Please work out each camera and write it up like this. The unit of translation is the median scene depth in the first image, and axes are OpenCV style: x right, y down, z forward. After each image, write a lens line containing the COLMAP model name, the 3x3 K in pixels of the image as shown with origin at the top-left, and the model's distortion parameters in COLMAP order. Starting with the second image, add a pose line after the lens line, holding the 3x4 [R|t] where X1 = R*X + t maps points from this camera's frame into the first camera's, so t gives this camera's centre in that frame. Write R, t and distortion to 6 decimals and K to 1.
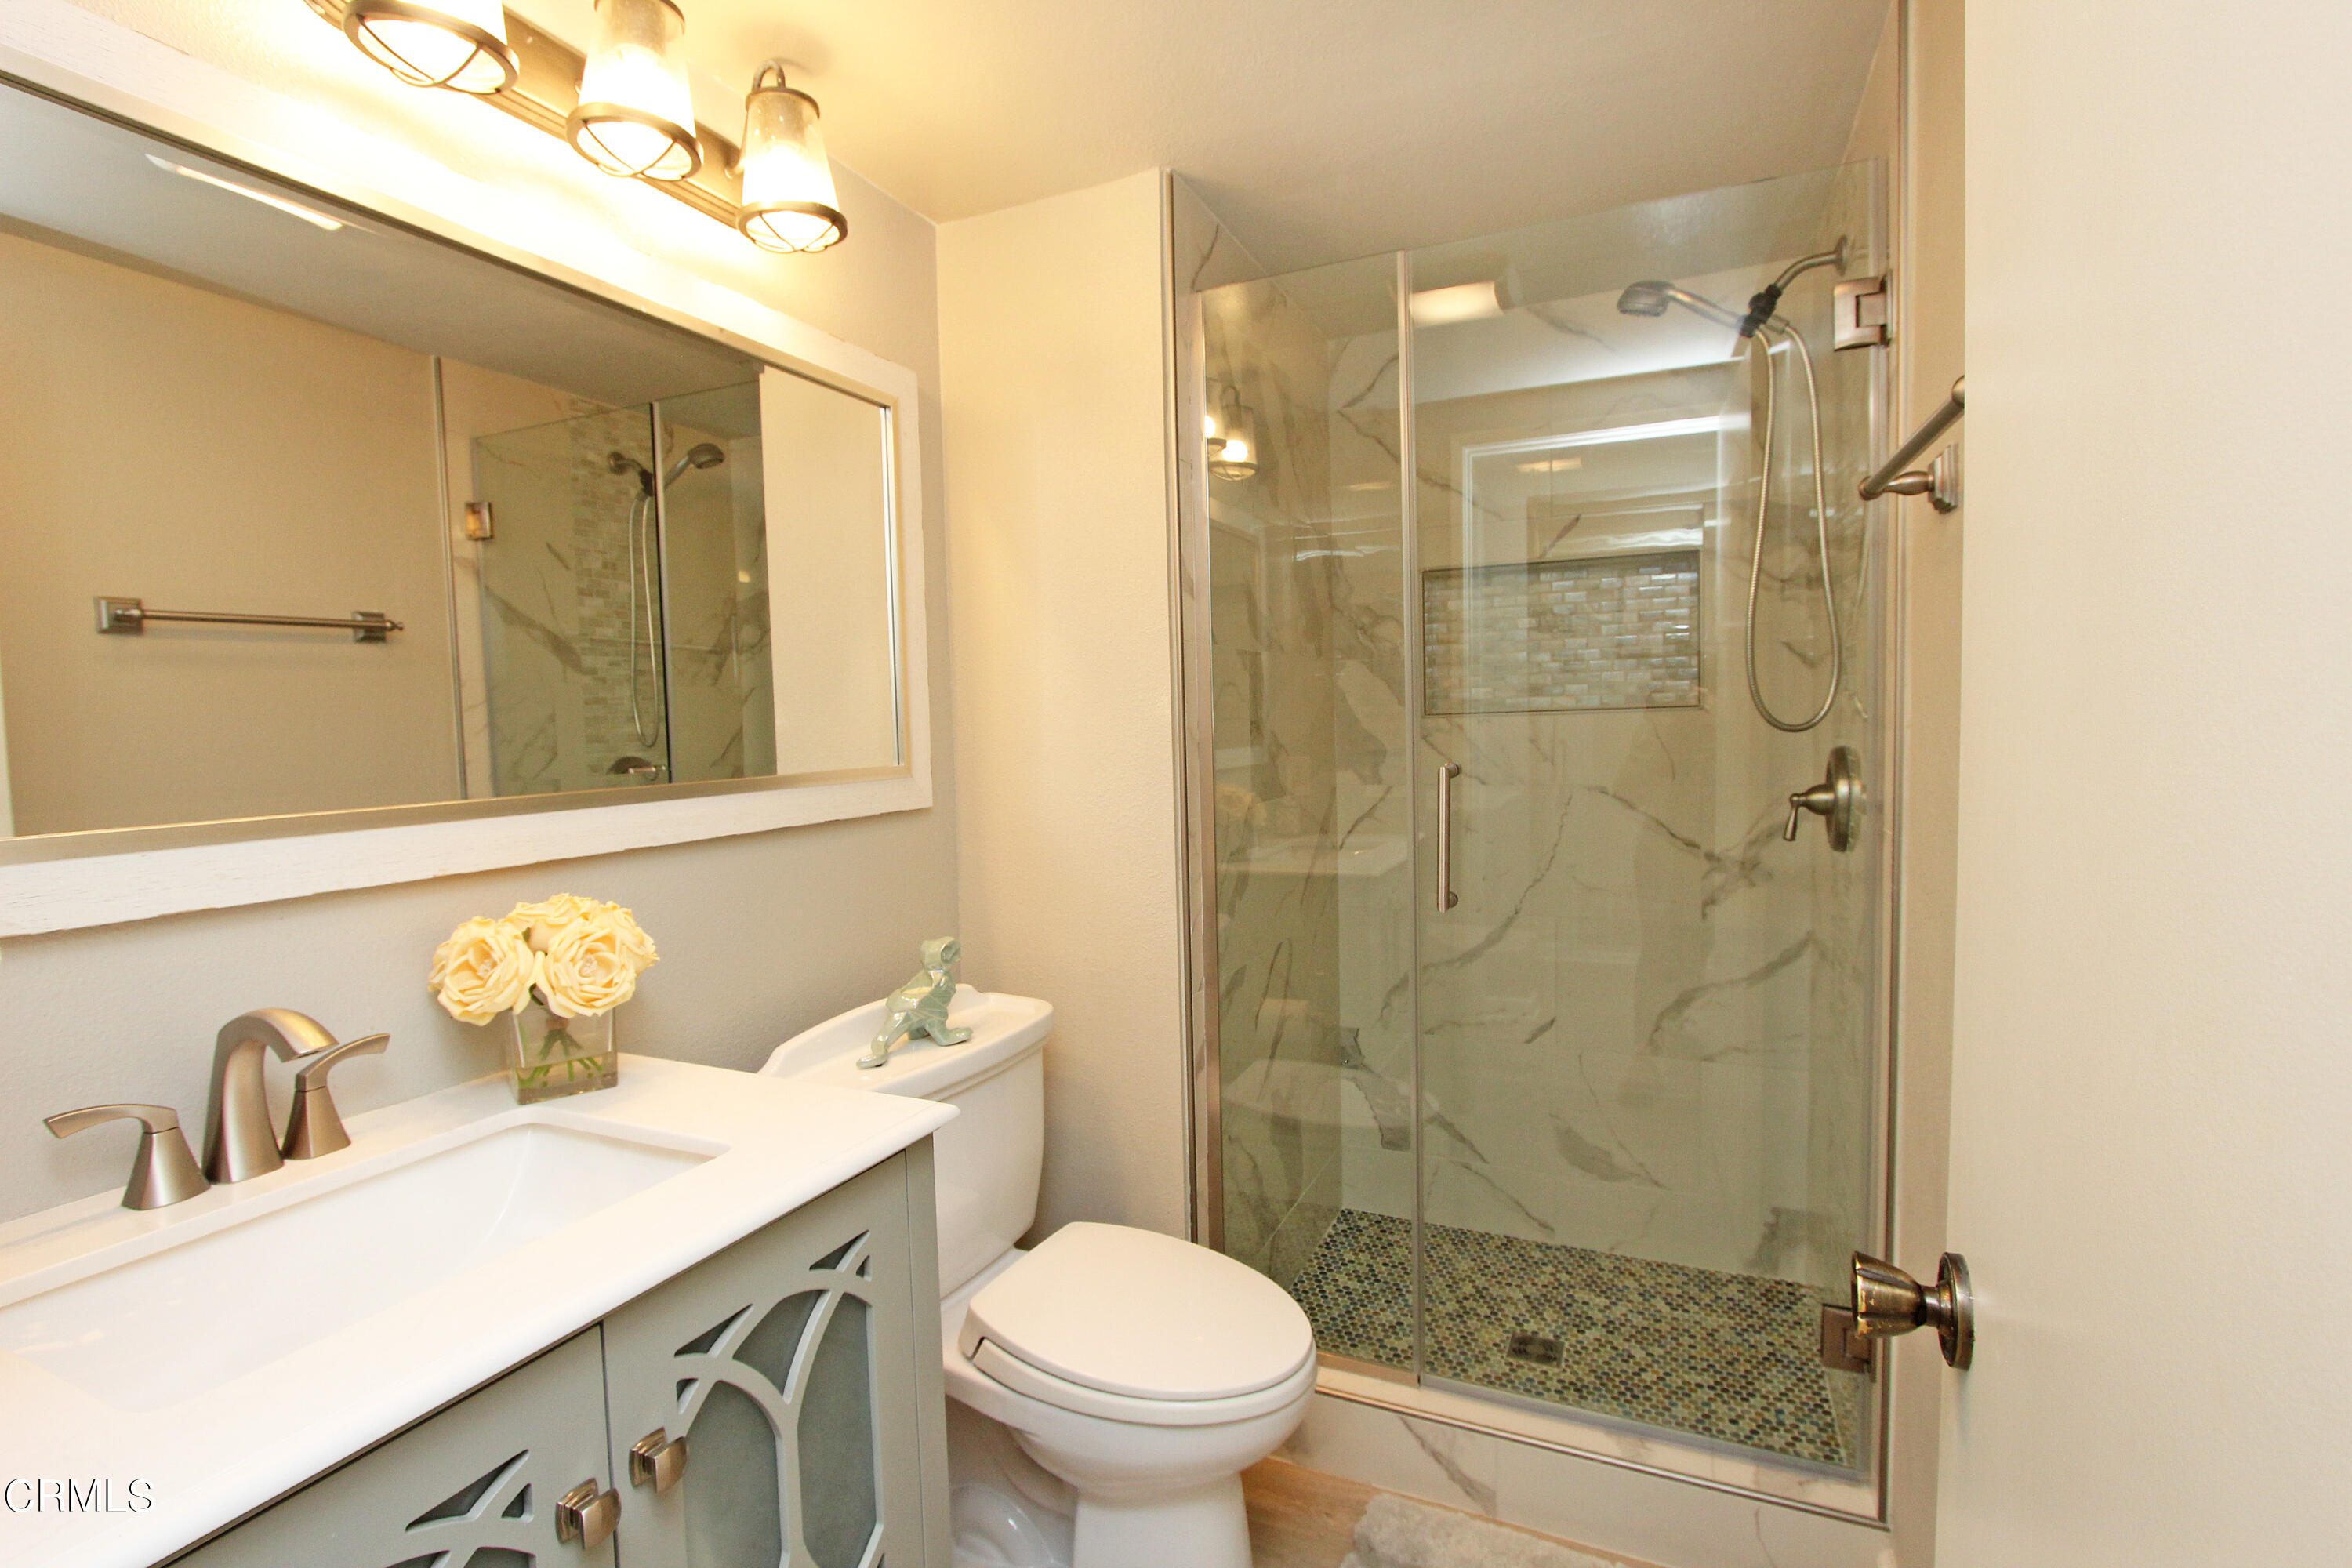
lens RADIAL K [[1085.5, 0, 1172.1], [0, 1085.5, 780.4], [0, 0, 1]] dist [-0.022685, 0.004747]
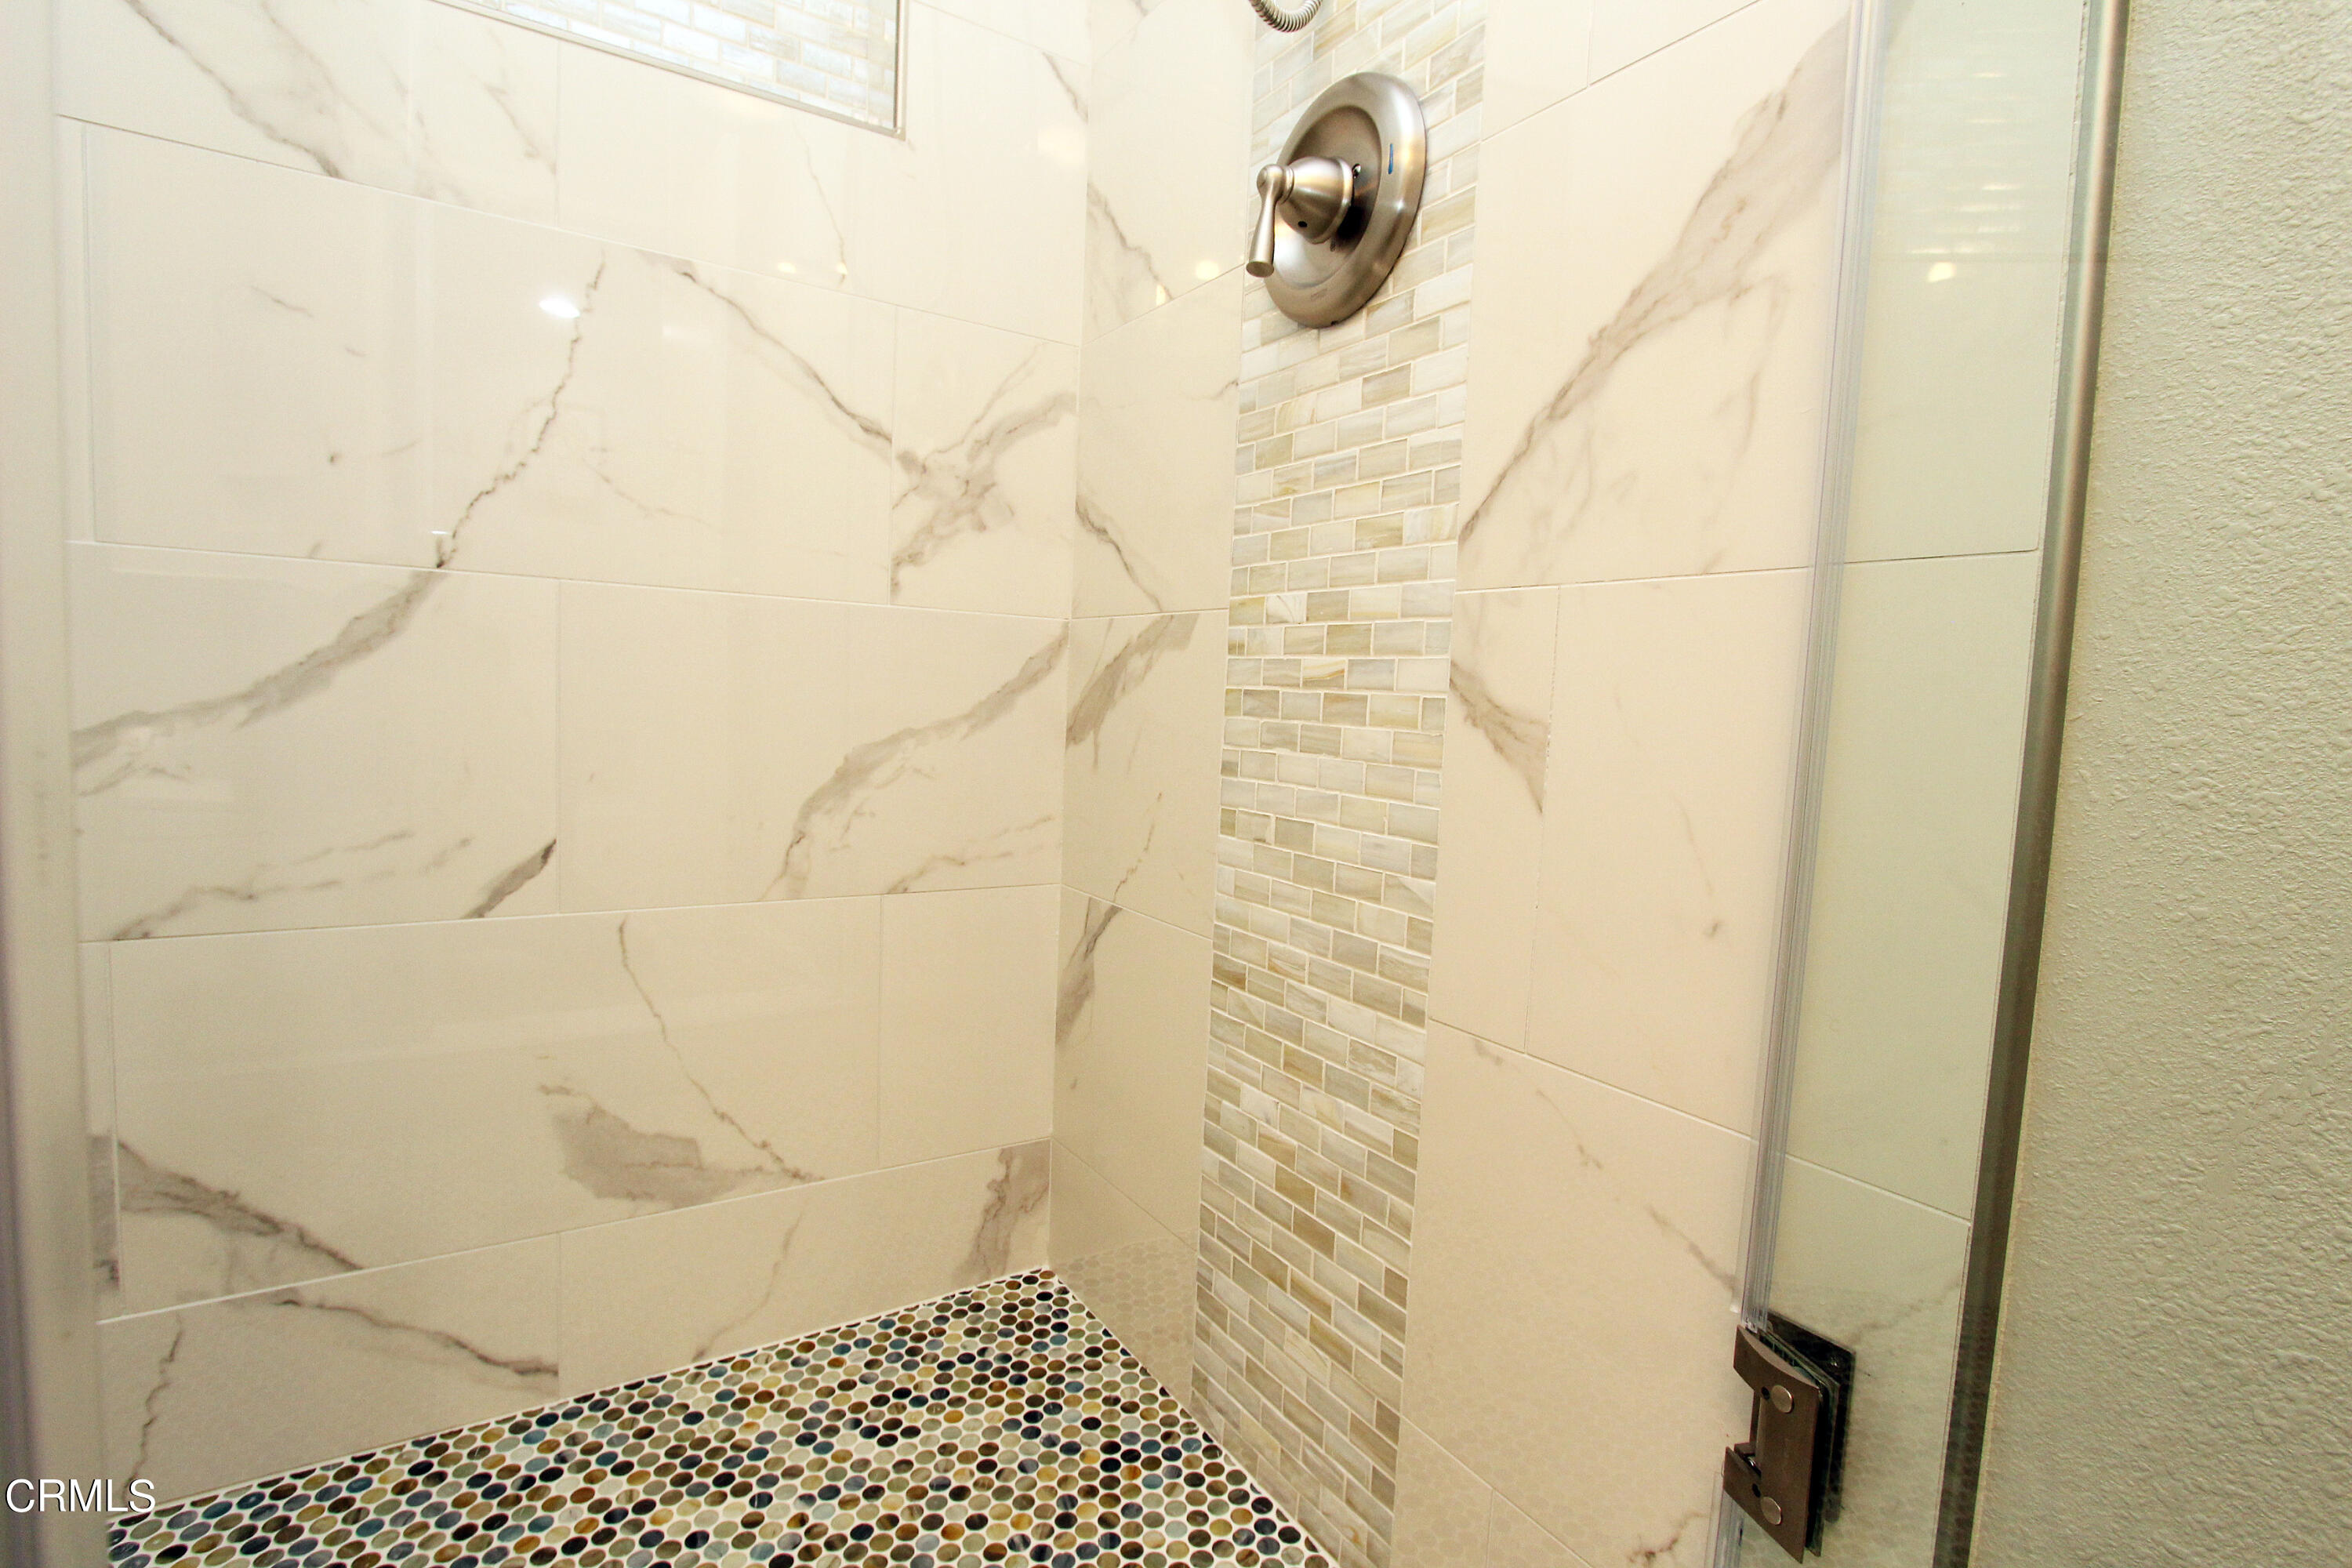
lens RADIAL K [[1085.5, 0, 1172.1], [0, 1085.5, 780.4], [0, 0, 1]] dist [-0.022685, 0.004747]
pose [[0.537270, -0.016714, 0.843245, 0.150640], [-0.005206, 0.999719, 0.023133, 0.195956], [-0.843394, -0.016819, 0.537032, 0.627582]]
